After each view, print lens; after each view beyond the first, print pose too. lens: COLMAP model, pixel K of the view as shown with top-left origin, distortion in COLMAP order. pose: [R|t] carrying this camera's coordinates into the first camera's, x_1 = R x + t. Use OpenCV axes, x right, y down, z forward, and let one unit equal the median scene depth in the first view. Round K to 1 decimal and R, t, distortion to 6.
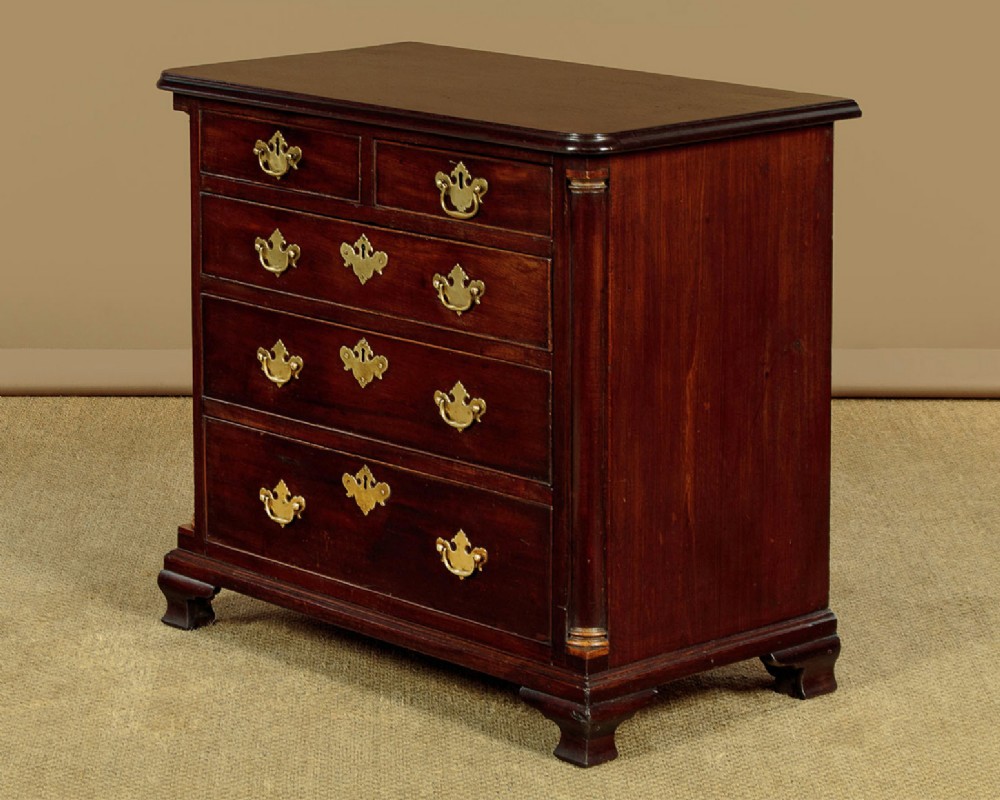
lens RADIAL K [[3808.8, 0, 500.0], [0, 3808.8, 400.0], [0, 0, 1]] dist [-0.083821, 0.755958]
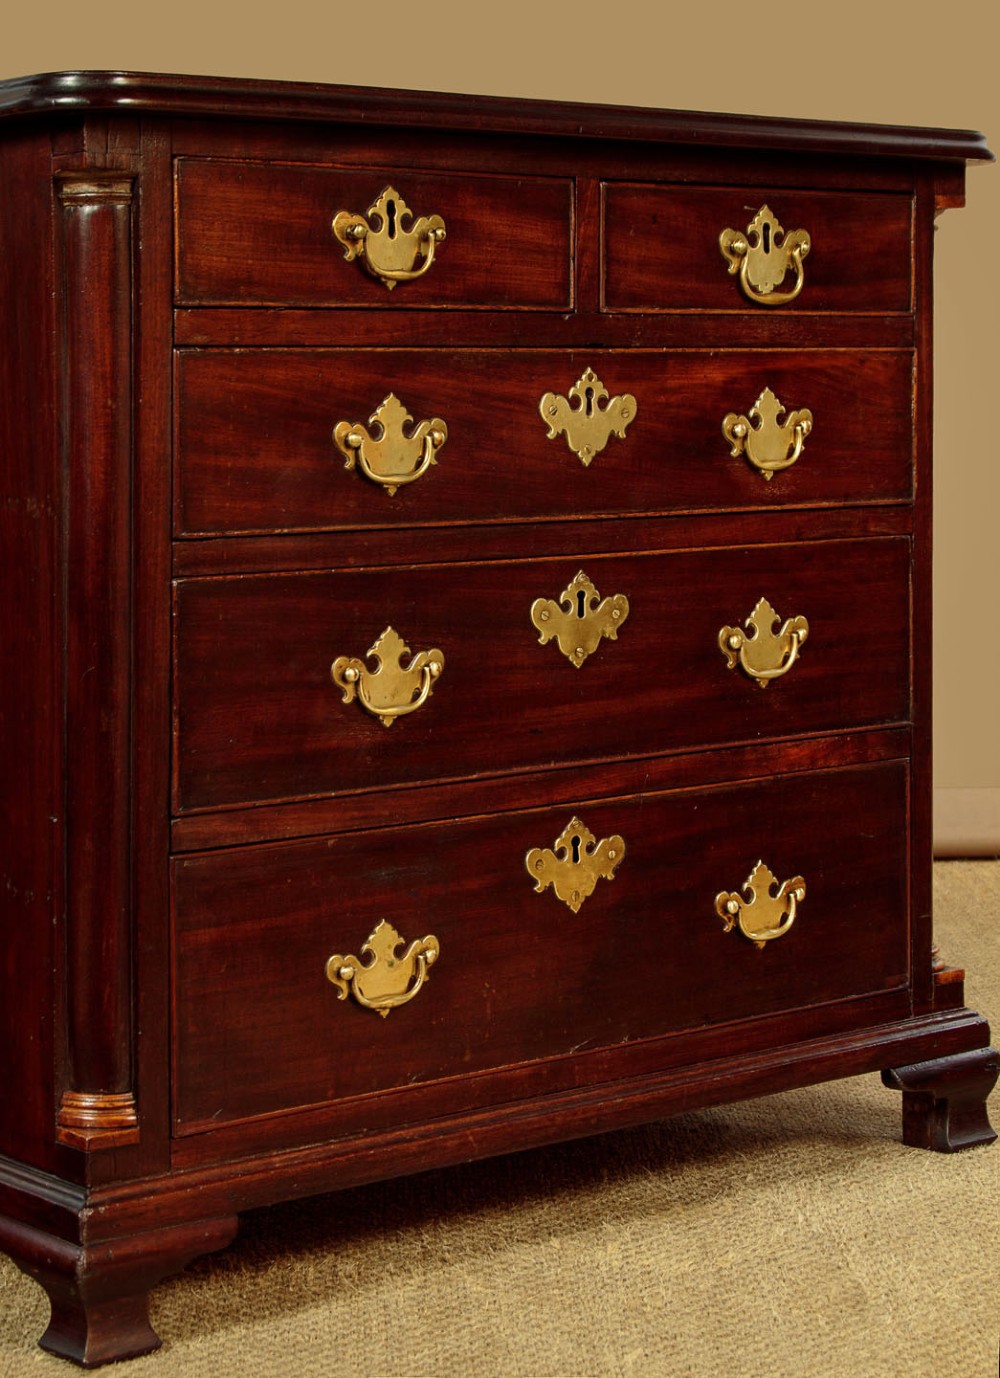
lens RADIAL K [[3226.3, 0, 500.0], [0, 3226.3, 689.0], [0, 0, 1]] dist [0.040197, -0.457411]
pose [[-0.021720, -0.116263, 0.992981, -0.481237], [0.200710, 0.972487, 0.118254, -0.055453], [-0.979410, 0.201870, 0.002213, 1.017770]]
